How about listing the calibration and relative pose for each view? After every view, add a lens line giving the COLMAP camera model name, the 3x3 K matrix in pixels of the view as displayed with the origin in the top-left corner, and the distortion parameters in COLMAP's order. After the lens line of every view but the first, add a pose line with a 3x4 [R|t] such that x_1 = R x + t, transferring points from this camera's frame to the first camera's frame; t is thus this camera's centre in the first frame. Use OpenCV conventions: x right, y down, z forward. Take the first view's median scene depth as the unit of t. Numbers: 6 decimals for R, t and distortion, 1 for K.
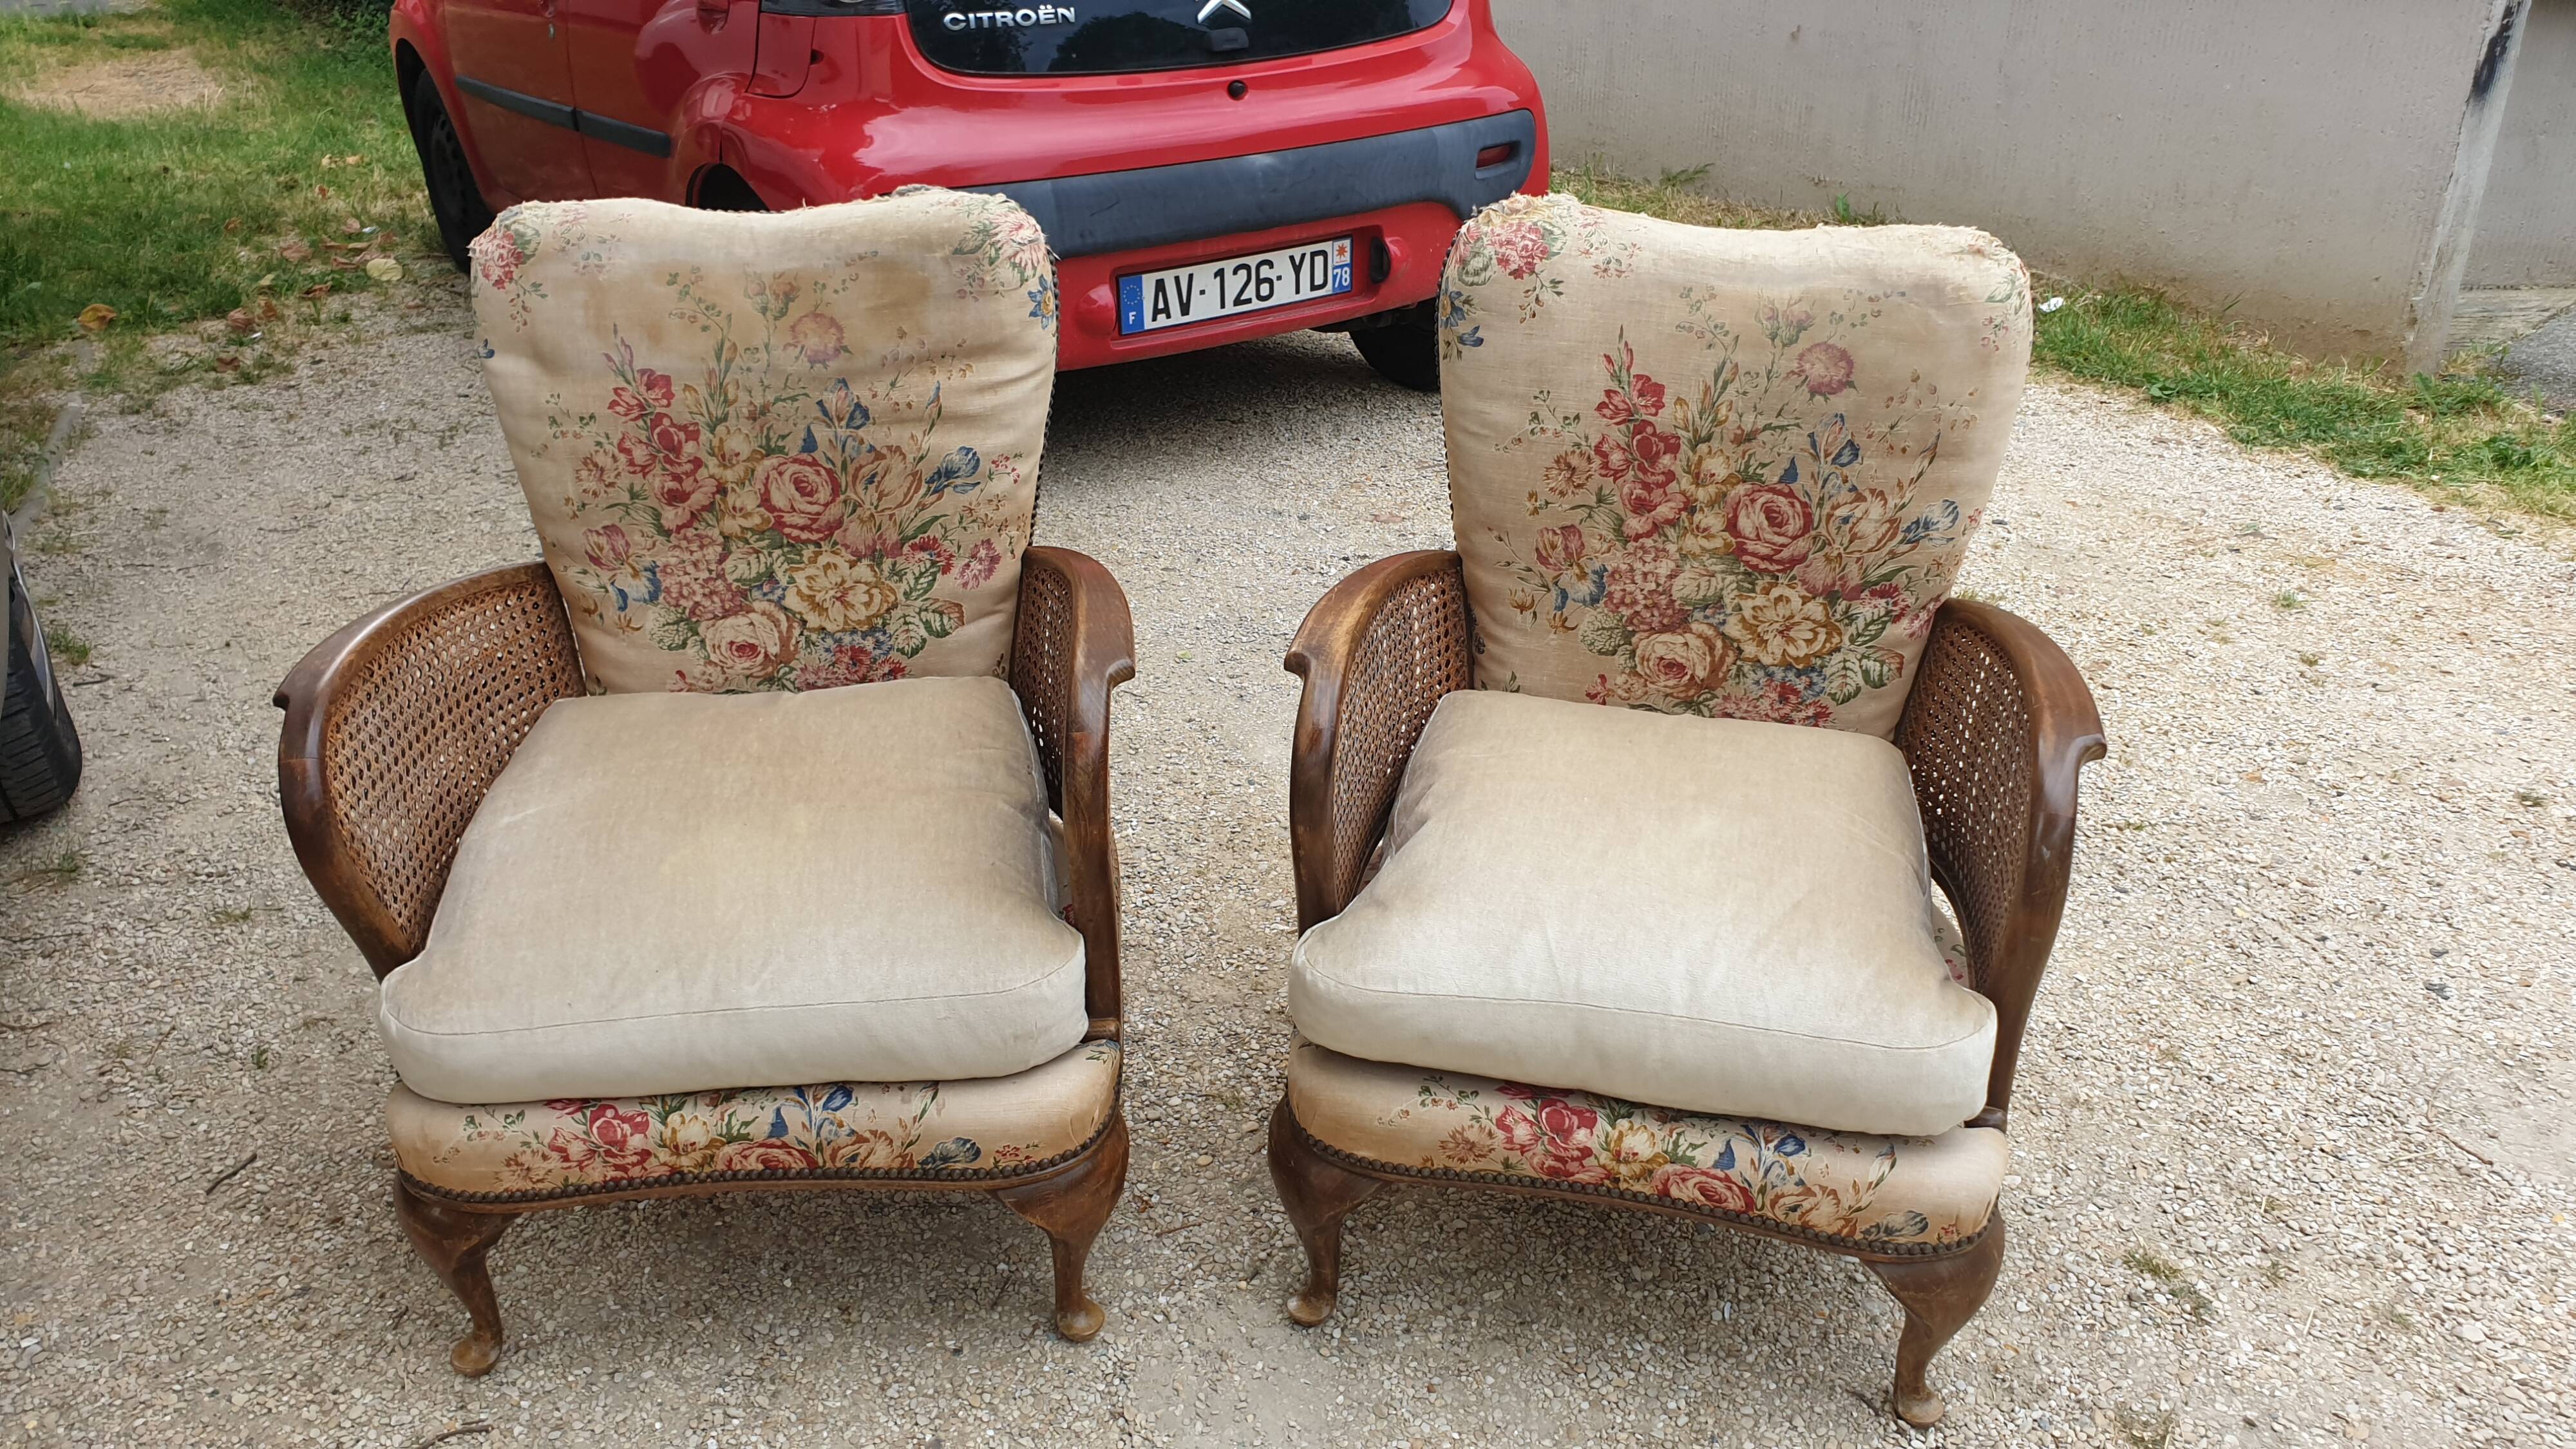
lens RADIAL K [[2072.7, 0, 1286.3], [0, 2072.7, 715.9], [0, 0, 1]] dist [0.024885, -0.048194]
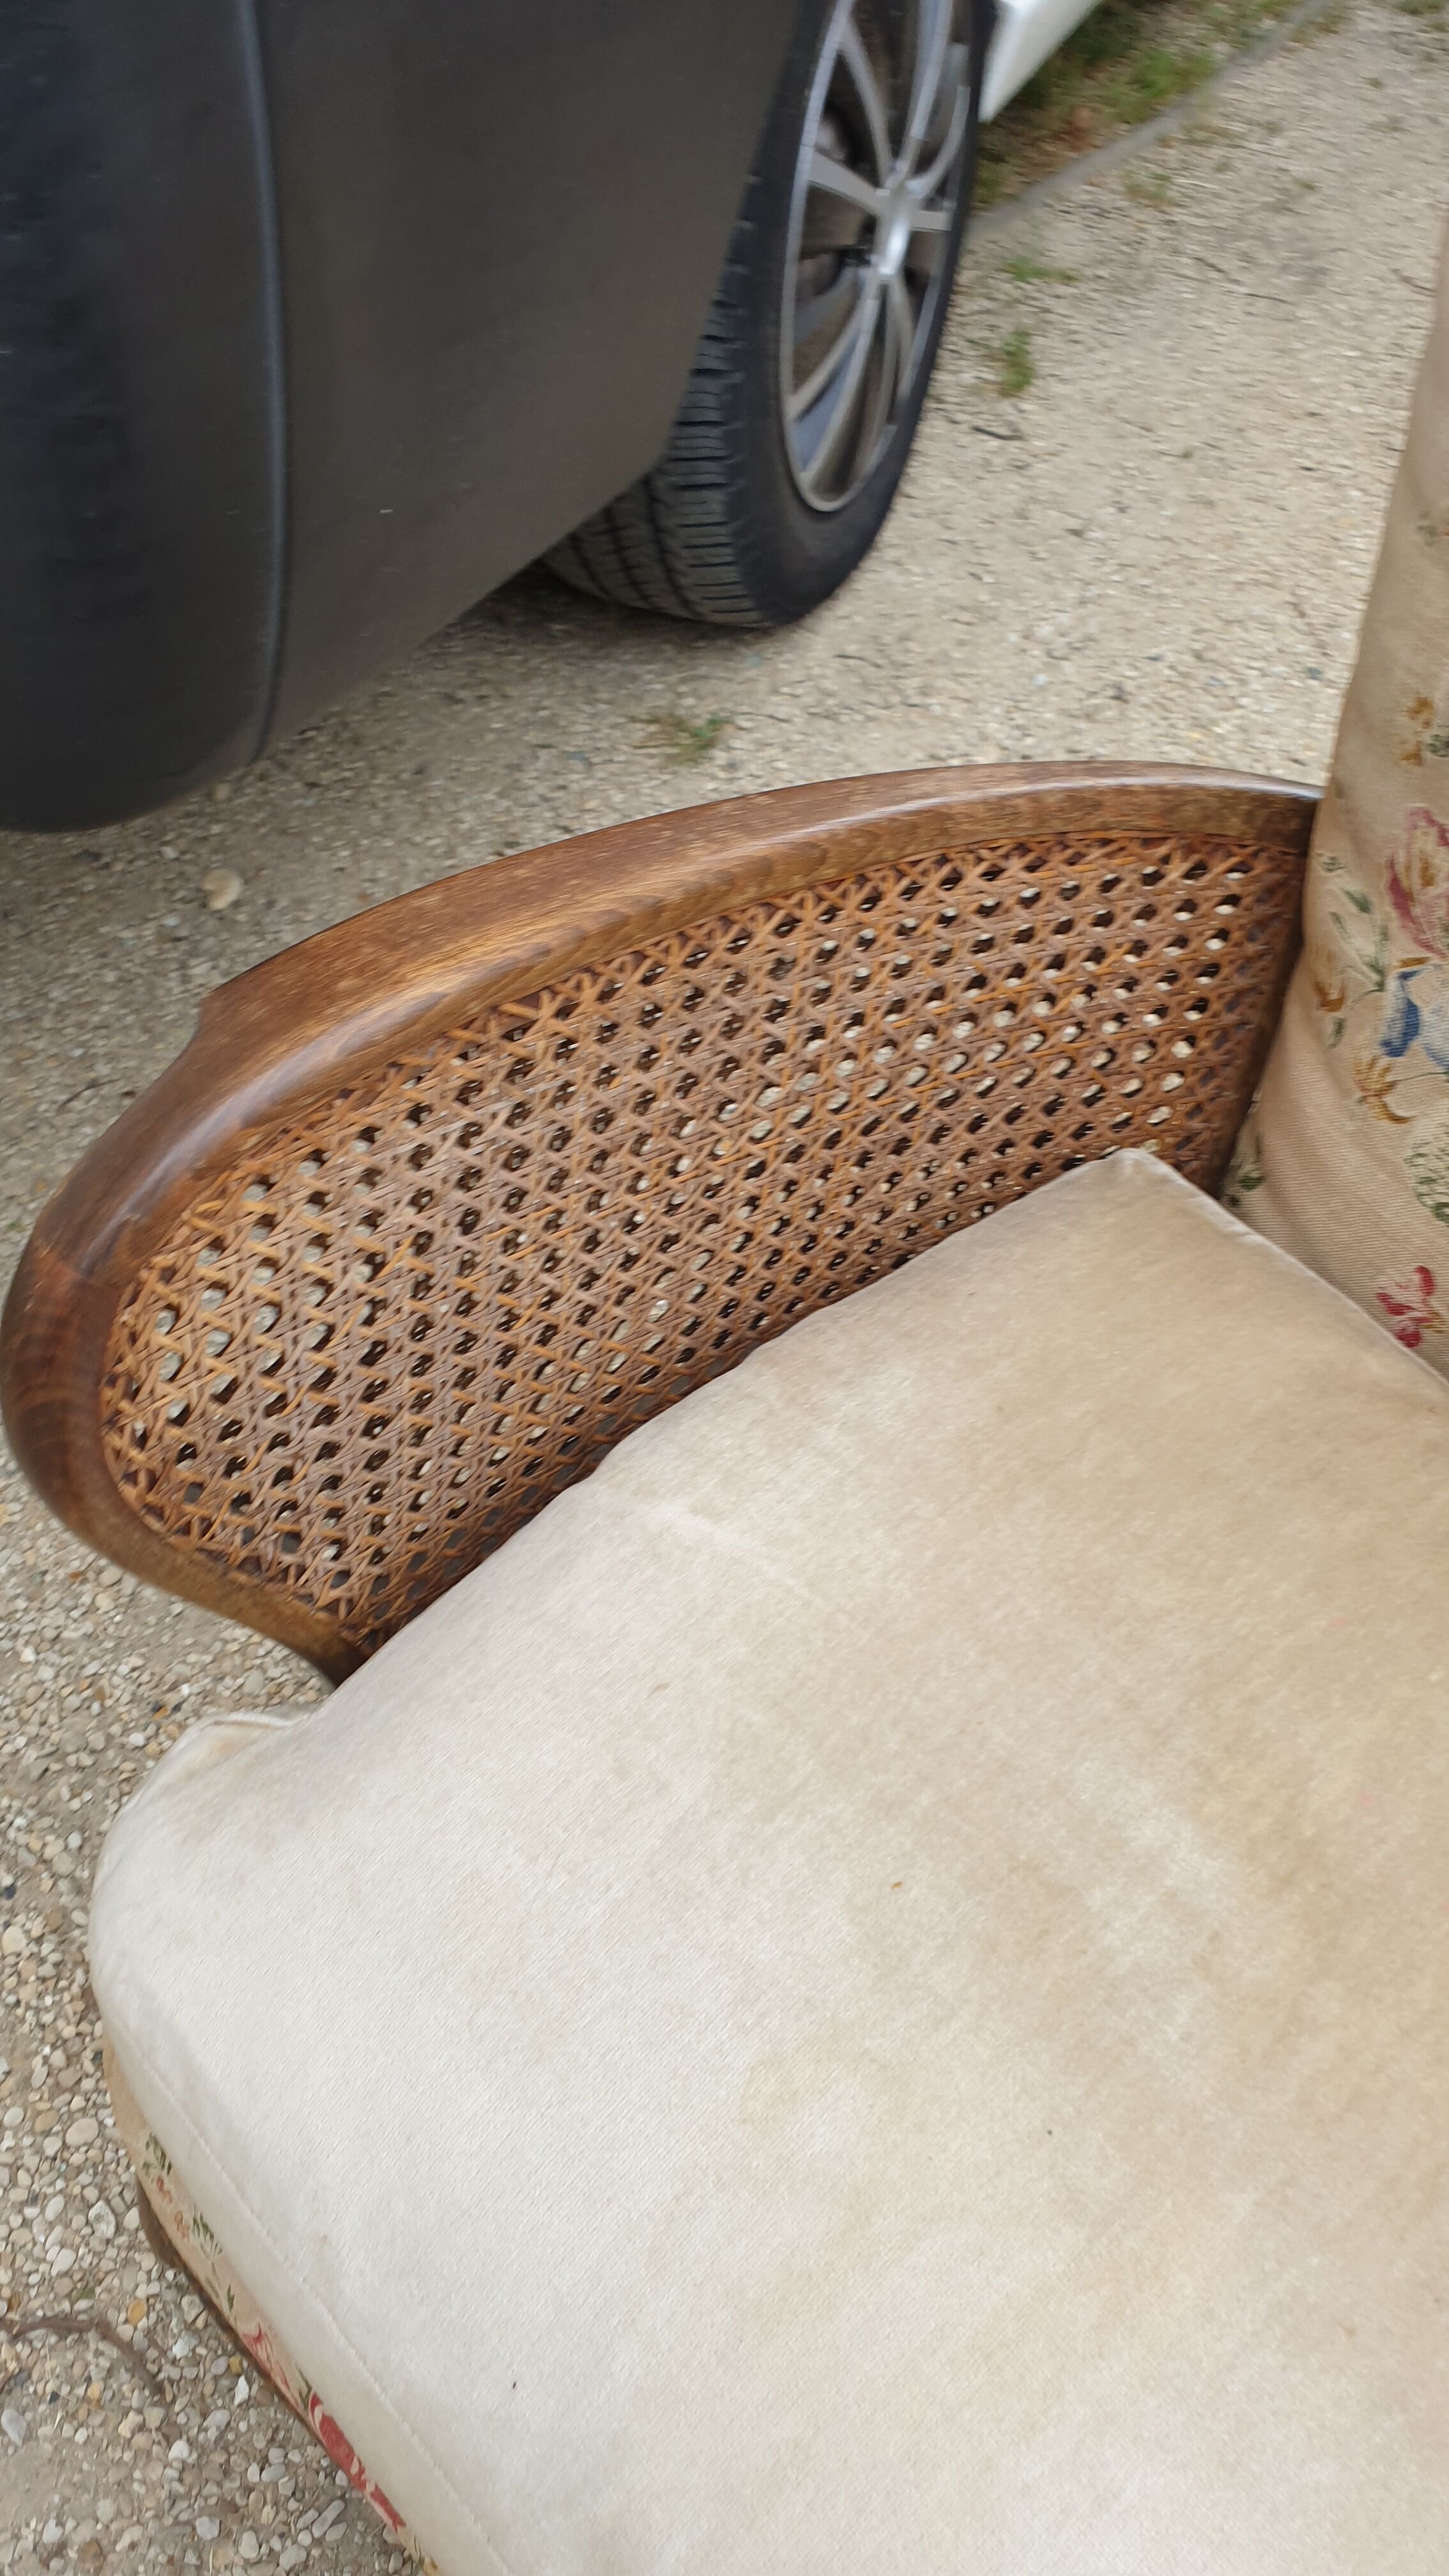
lens RADIAL K [[2061.6, 0, 724.5], [0, 2061.6, 1288.0], [0, 0, 1]] dist [0.027784, 0.006446]
pose [[0.596484, 0.629648, -0.497744, -0.189662], [-0.392332, 0.769740, 0.503563, -0.154054], [0.700201, -0.105086, 0.706169, 0.678035]]
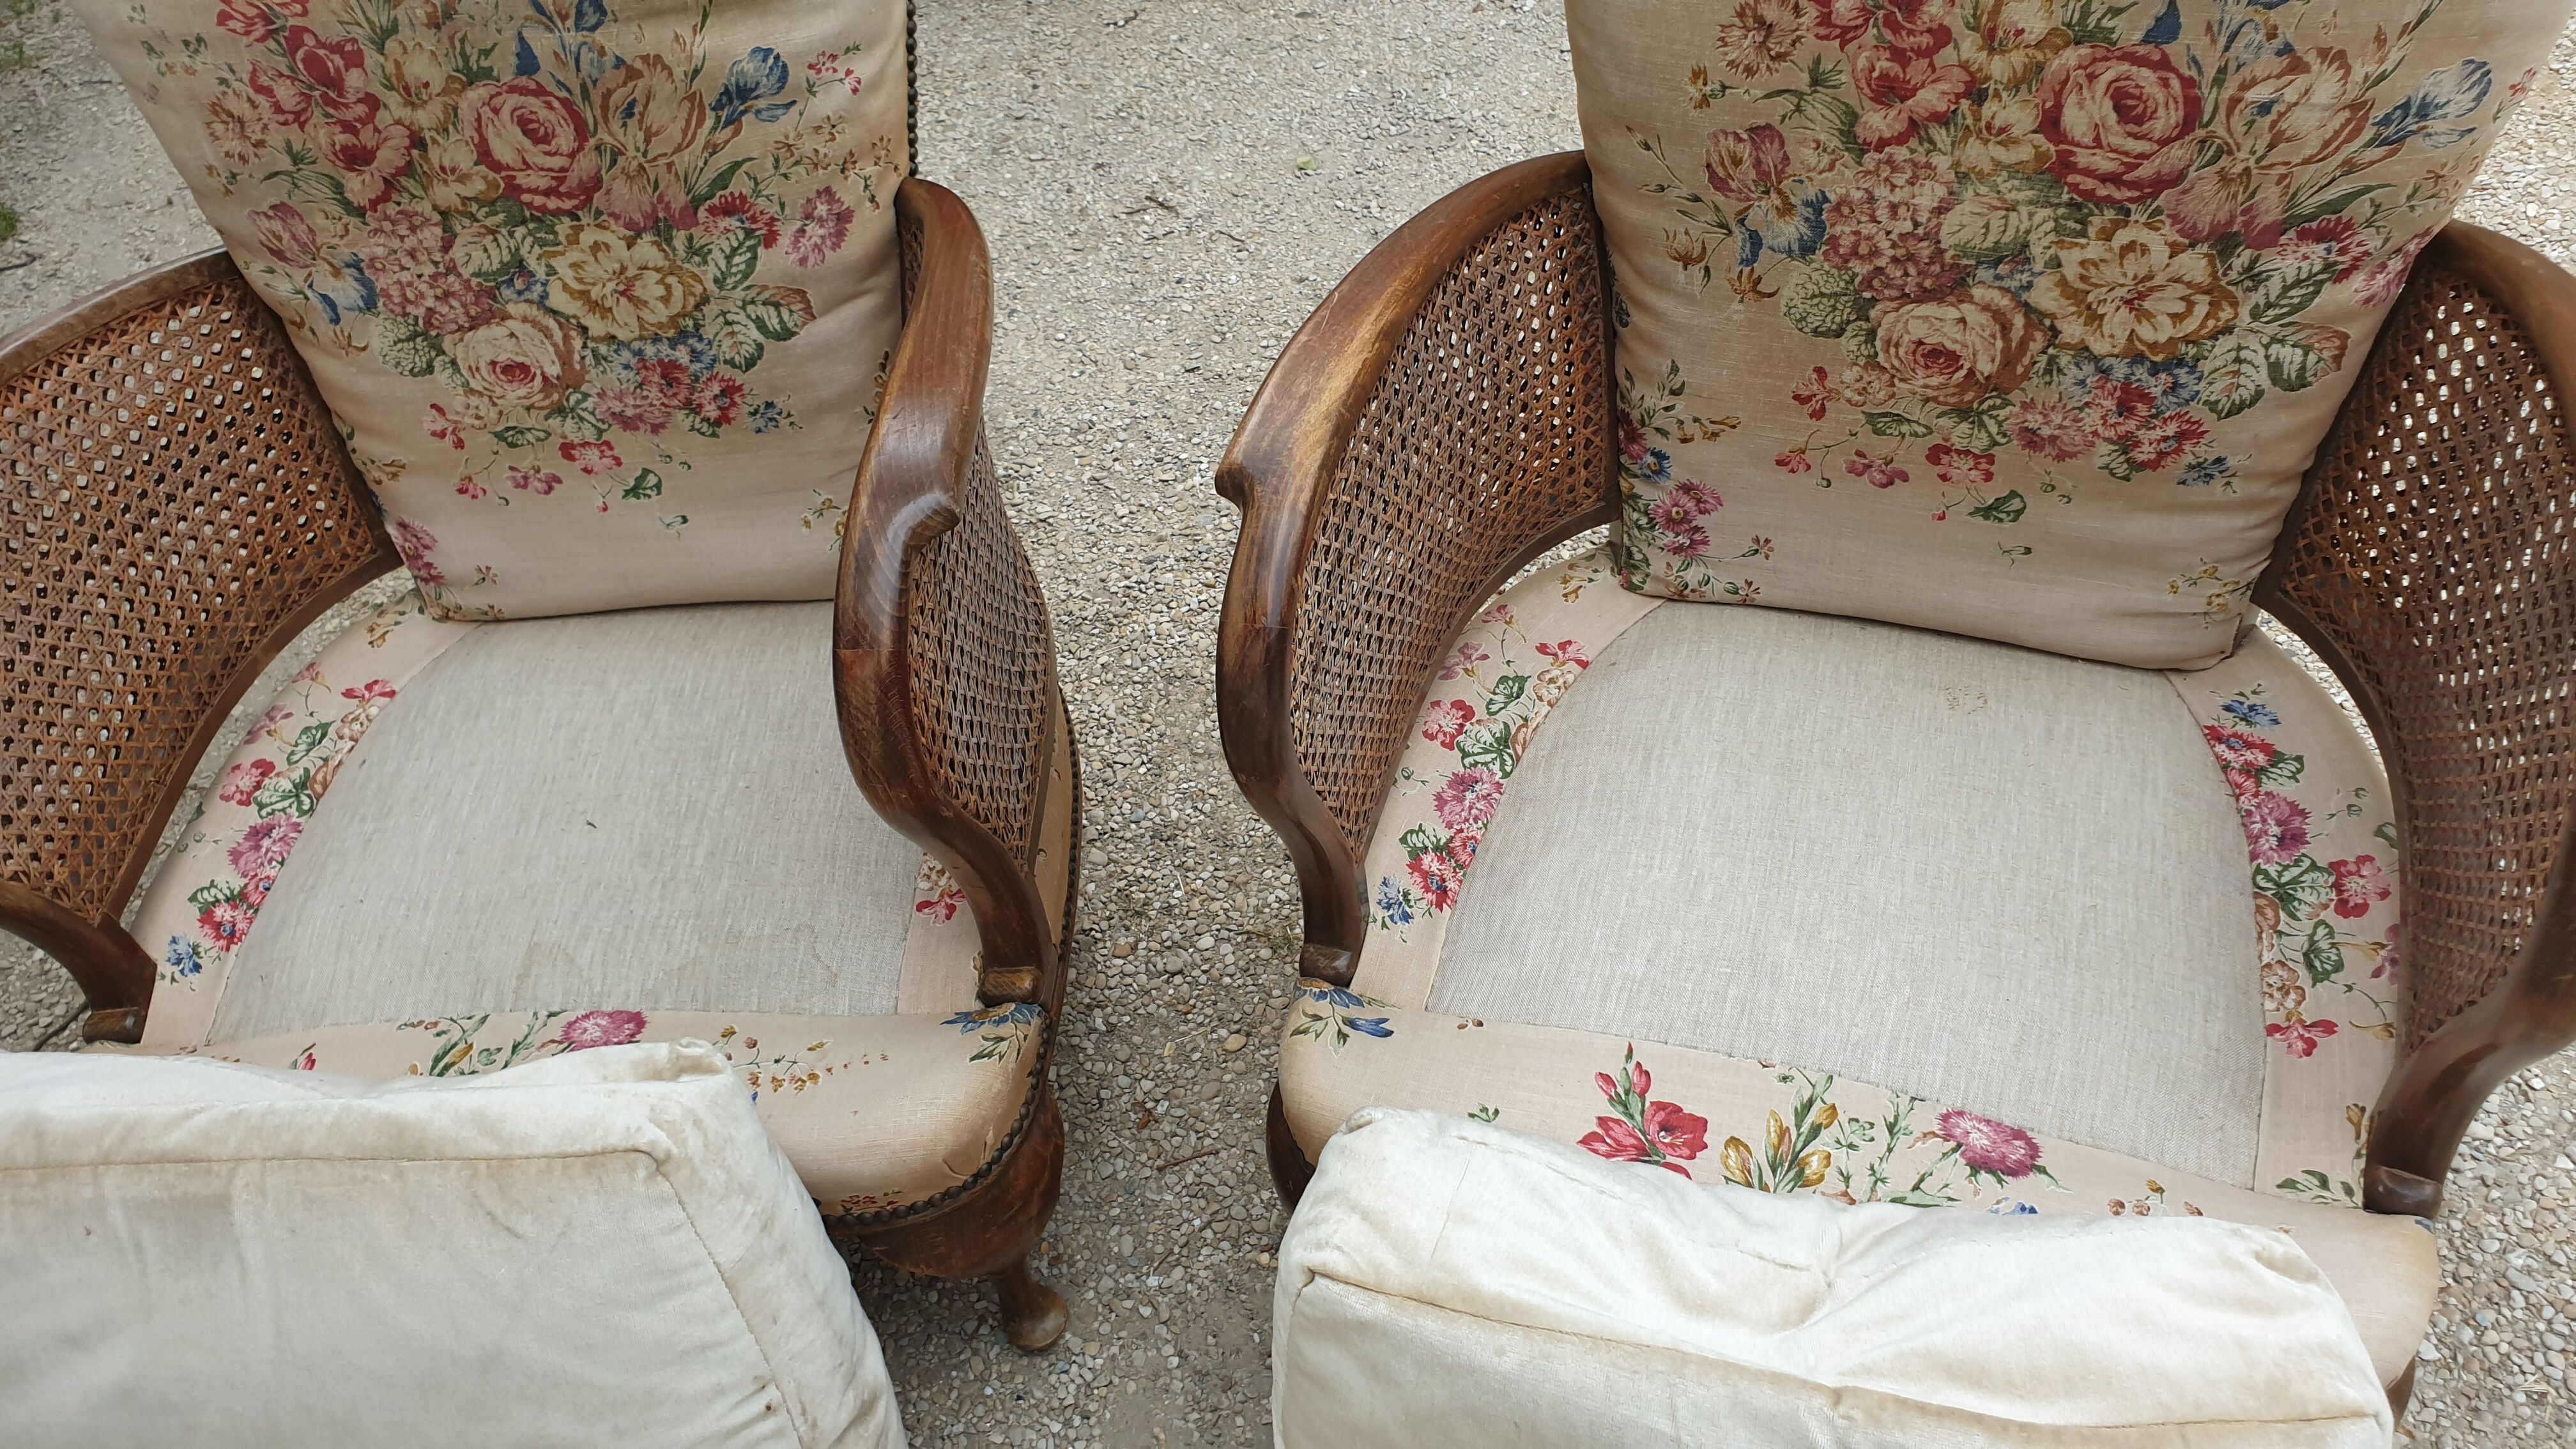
lens RADIAL K [[2071.9, 0, 1281.6], [0, 2071.9, 747.5], [0, 0, 1]] dist [-0.109090, 0.173631]
pose [[0.984676, 0.003098, -0.174364, 0.104631], [0.057352, 0.938474, 0.340555, -0.131795], [0.164691, -0.345337, 0.923915, 0.389424]]
